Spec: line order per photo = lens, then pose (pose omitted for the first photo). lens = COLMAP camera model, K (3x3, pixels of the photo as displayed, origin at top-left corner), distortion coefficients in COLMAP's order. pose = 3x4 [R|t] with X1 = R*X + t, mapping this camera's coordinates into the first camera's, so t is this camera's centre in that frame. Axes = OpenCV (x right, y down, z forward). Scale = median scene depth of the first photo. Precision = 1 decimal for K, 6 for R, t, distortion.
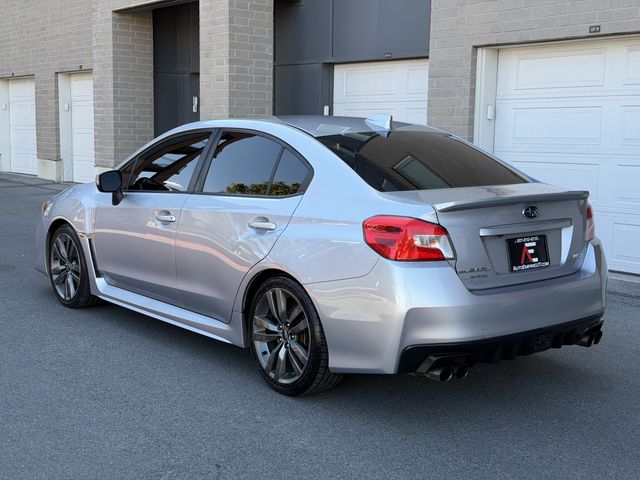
lens RADIAL K [[895.2, 0, 320.0], [0, 895.2, 240.0], [0, 0, 1]] dist [0.202509, -0.423190]
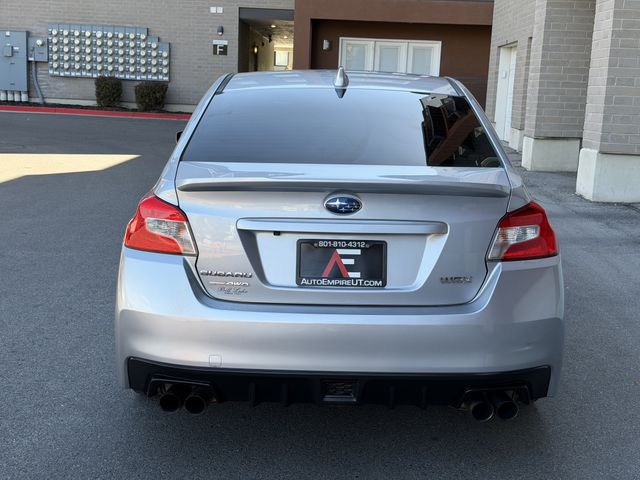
lens RADIAL K [[895.2, 0, 320.0], [0, 895.2, 240.0], [0, 0, 1]] dist [0.202509, -0.423190]
pose [[0.770722, 0.119687, -0.625830, 0.614132], [-0.100800, 0.992734, 0.065718, -0.044887], [0.629148, 0.012433, 0.777186, 0.426524]]
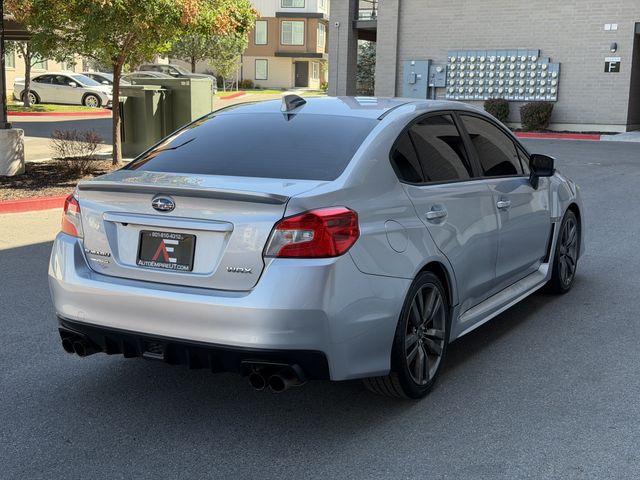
lens RADIAL K [[895.2, 0, 320.0], [0, 895.2, 240.0], [0, 0, 1]] dist [0.202509, -0.423190]
pose [[0.356710, 0.141155, -0.923490, 1.043997], [-0.123650, 0.986956, 0.103094, -0.100603], [0.925996, 0.077415, 0.369511, 0.768277]]
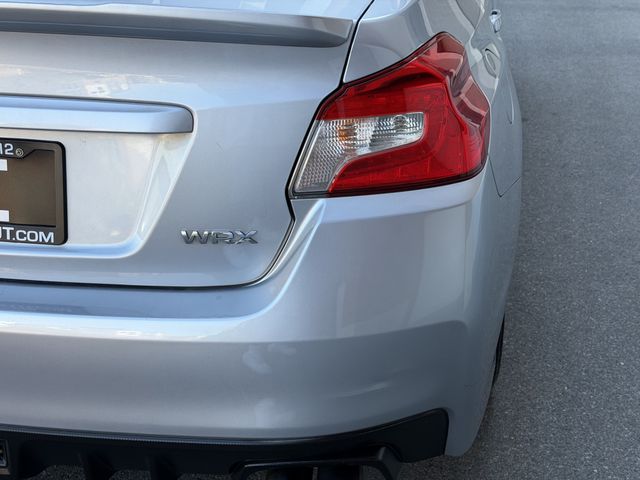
lens RADIAL K [[895.2, 0, 320.0], [0, 895.2, 240.0], [0, 0, 1]] dist [0.202509, -0.423190]
pose [[0.669653, 0.301348, -0.678789, 0.502046], [-0.104927, 0.943201, 0.315219, -0.076469], [0.735225, -0.139864, 0.663236, 0.830974]]
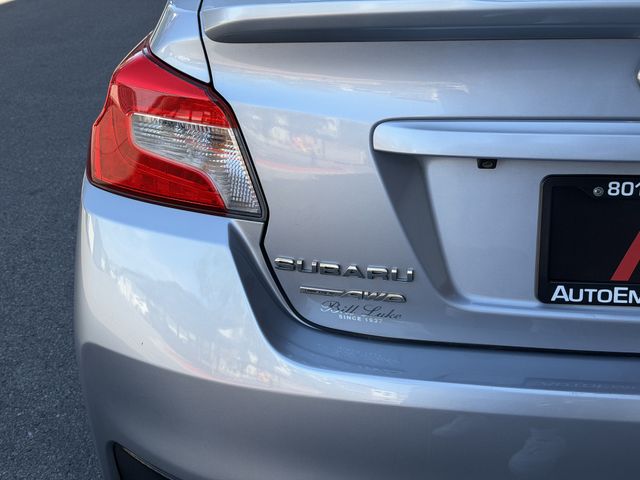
lens RADIAL K [[895.2, 0, 320.0], [0, 895.2, 240.0], [0, 0, 1]] dist [0.202509, -0.423190]
pose [[0.718818, 0.248757, -0.649169, 0.305045], [-0.078834, 0.956934, 0.279399, -0.045589], [0.690714, -0.149660, 0.707471, 0.718103]]
